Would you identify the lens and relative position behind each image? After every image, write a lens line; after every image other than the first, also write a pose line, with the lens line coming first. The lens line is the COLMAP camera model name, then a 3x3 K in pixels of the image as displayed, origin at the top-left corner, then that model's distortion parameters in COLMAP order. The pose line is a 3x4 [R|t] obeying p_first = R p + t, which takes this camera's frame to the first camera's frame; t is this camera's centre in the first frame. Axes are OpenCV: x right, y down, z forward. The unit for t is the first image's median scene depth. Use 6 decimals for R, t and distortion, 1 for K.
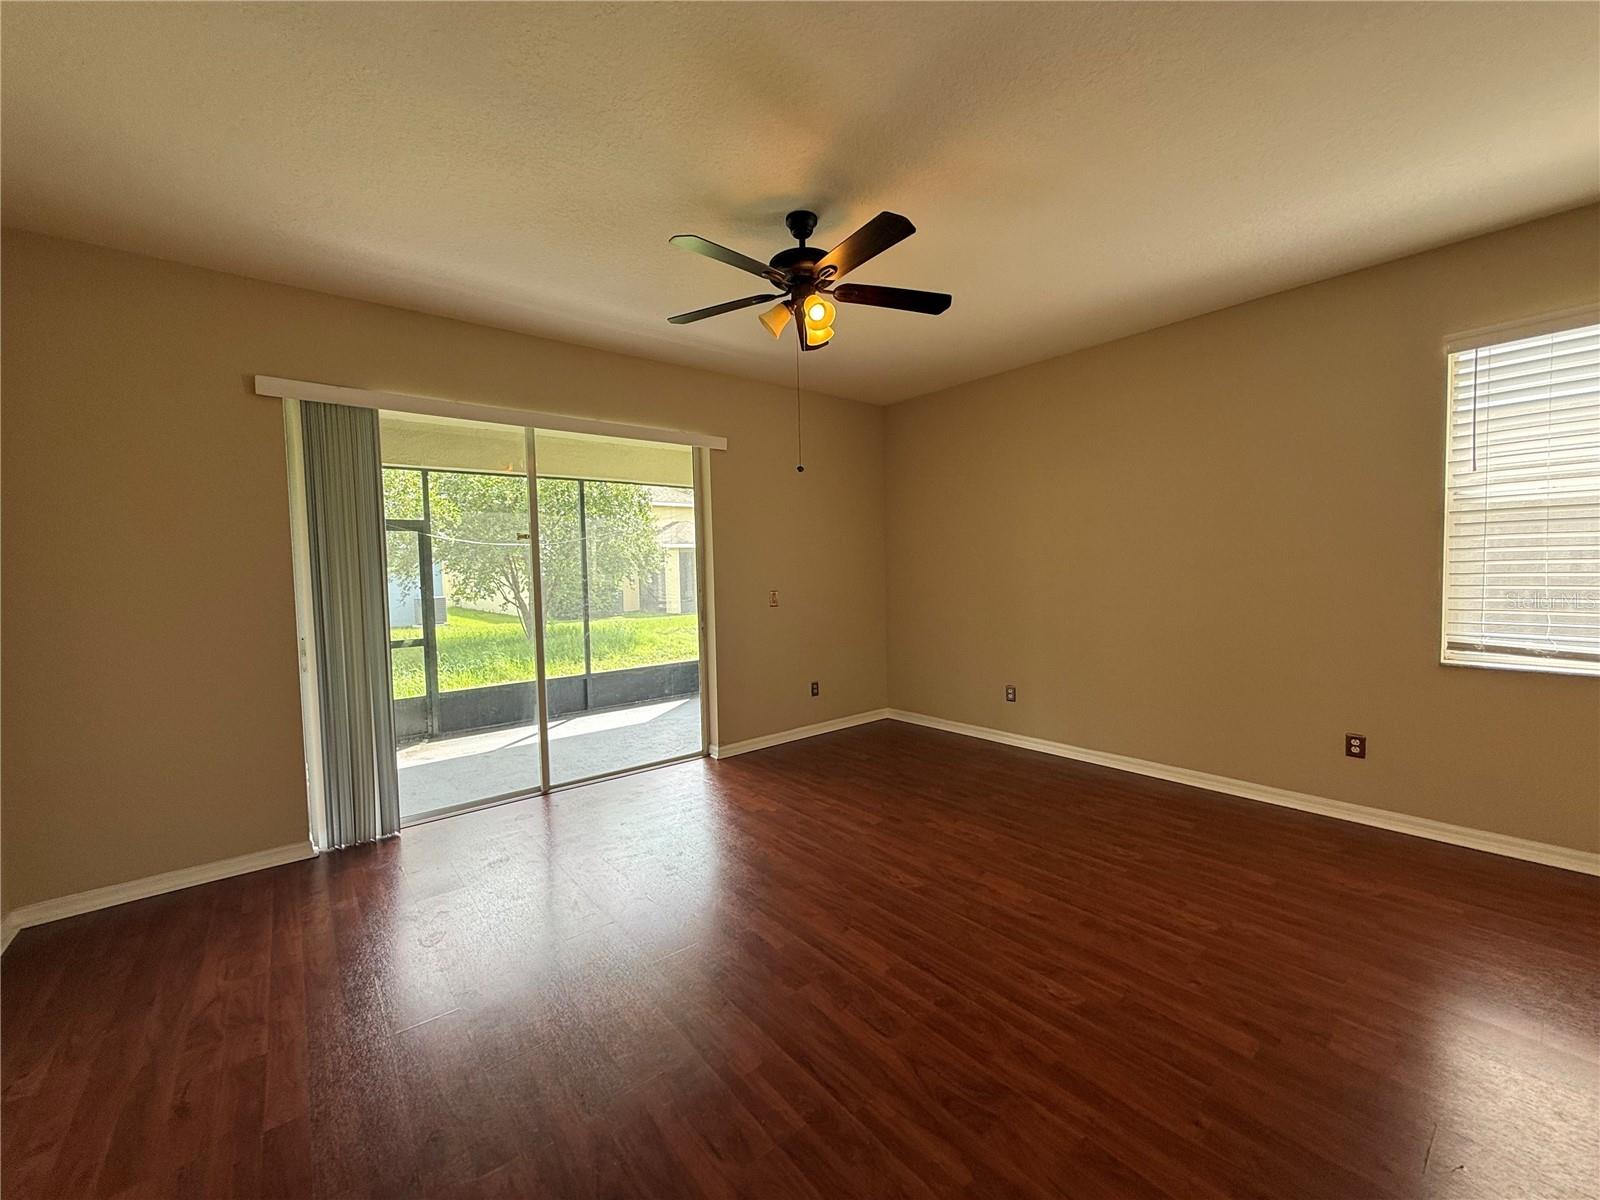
lens RADIAL K [[638.4, 0, 798.6], [0, 638.4, 597.8], [0, 0, 1]] dist [-0.000233, 0.000802]
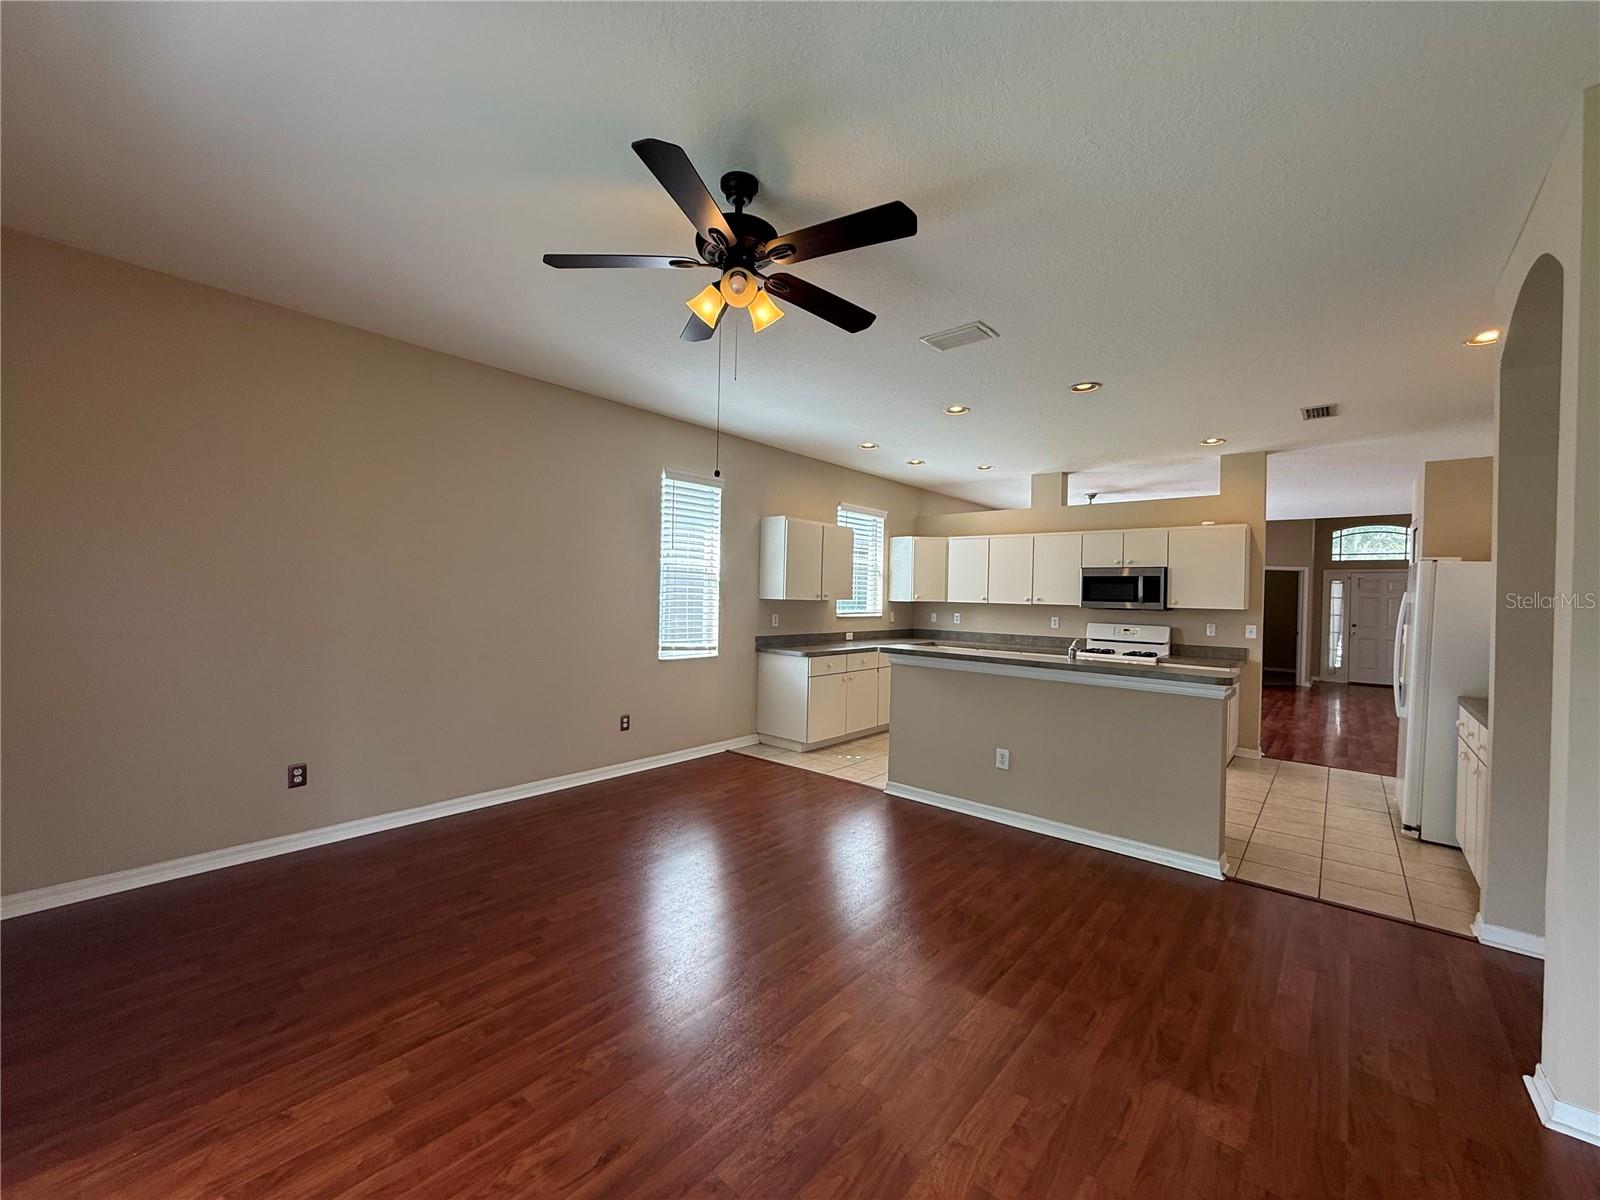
lens RADIAL K [[638.4, 0, 798.7], [0, 638.4, 596.8], [0, 0, 1]] dist [-0.000233, 0.000802]
pose [[-0.175640, 0.017610, 0.984297, -0.698071], [0.027224, 0.999545, -0.013024, -0.029910], [-0.984078, 0.024508, -0.176040, 0.915434]]
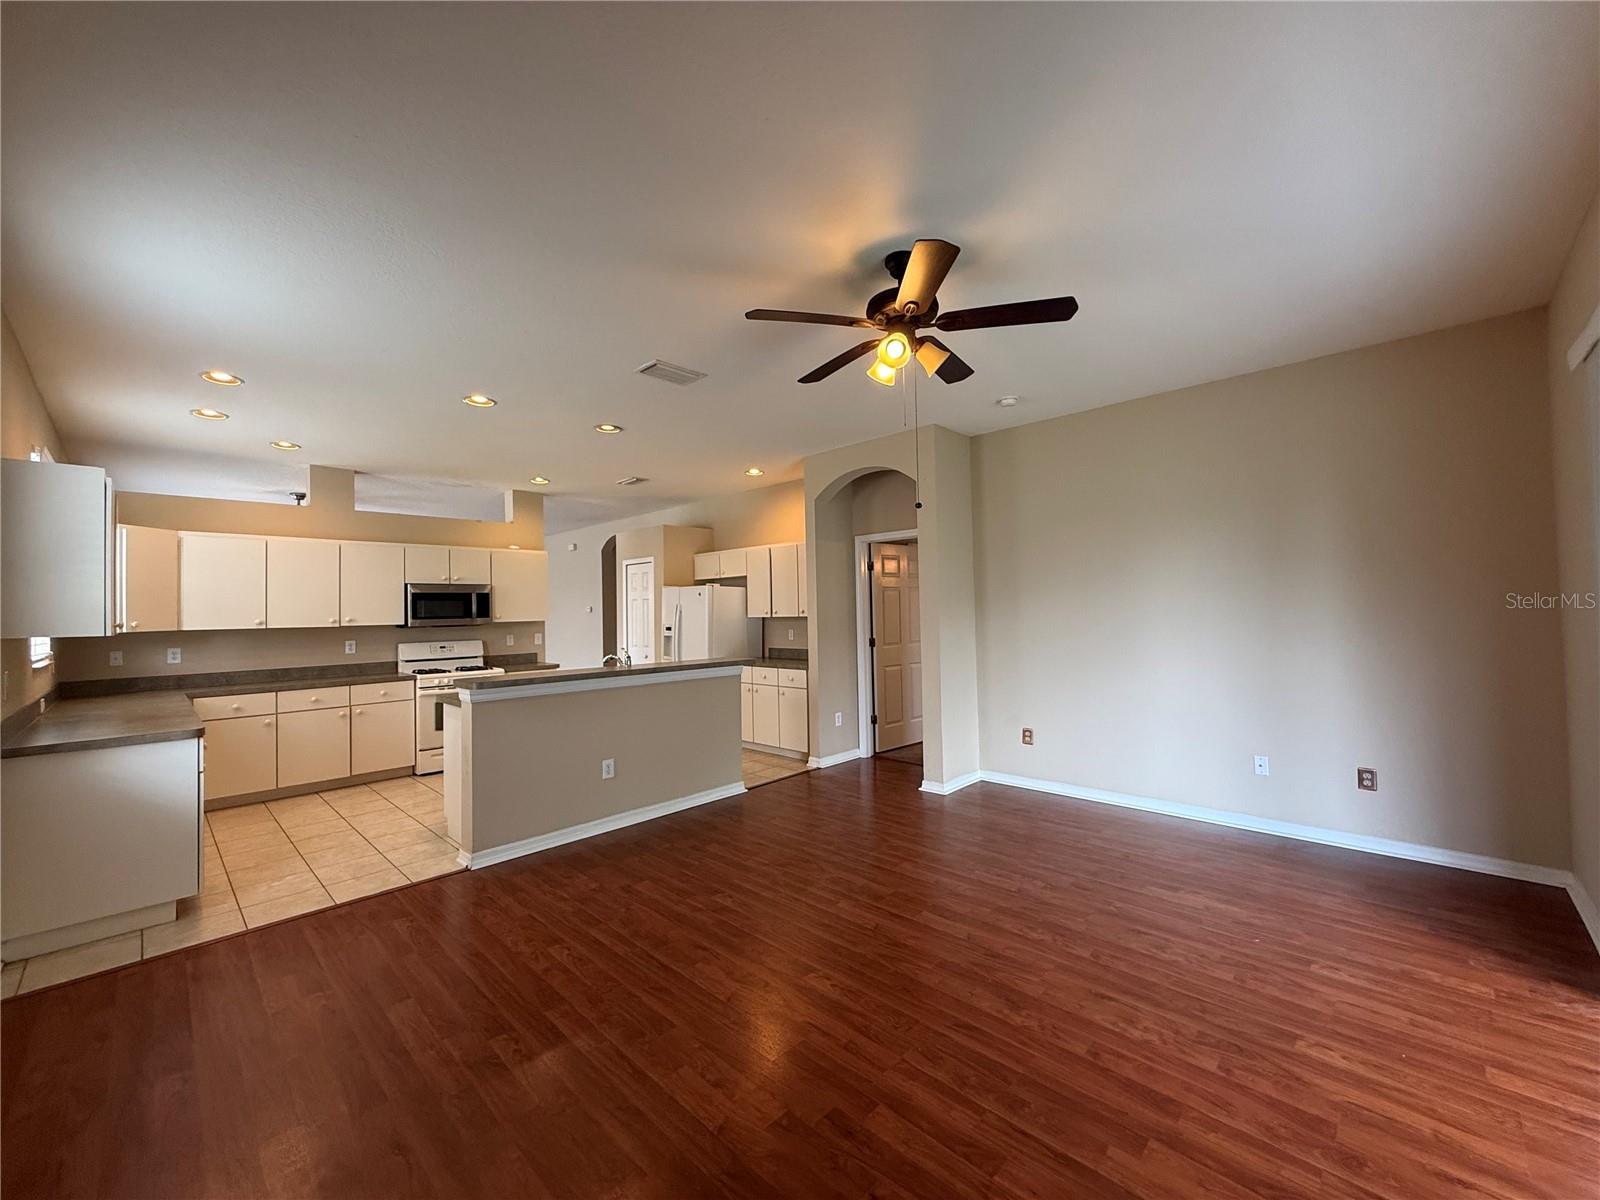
lens RADIAL K [[638.4, 0, 796.8], [0, 638.4, 598.6], [0, 0, 1]] dist [-0.000233, 0.000802]
pose [[-0.992814, 0.044020, -0.111279, 0.250246], [0.041111, 0.998754, 0.028304, -0.087695], [0.112386, 0.023526, -0.993386, 1.662760]]
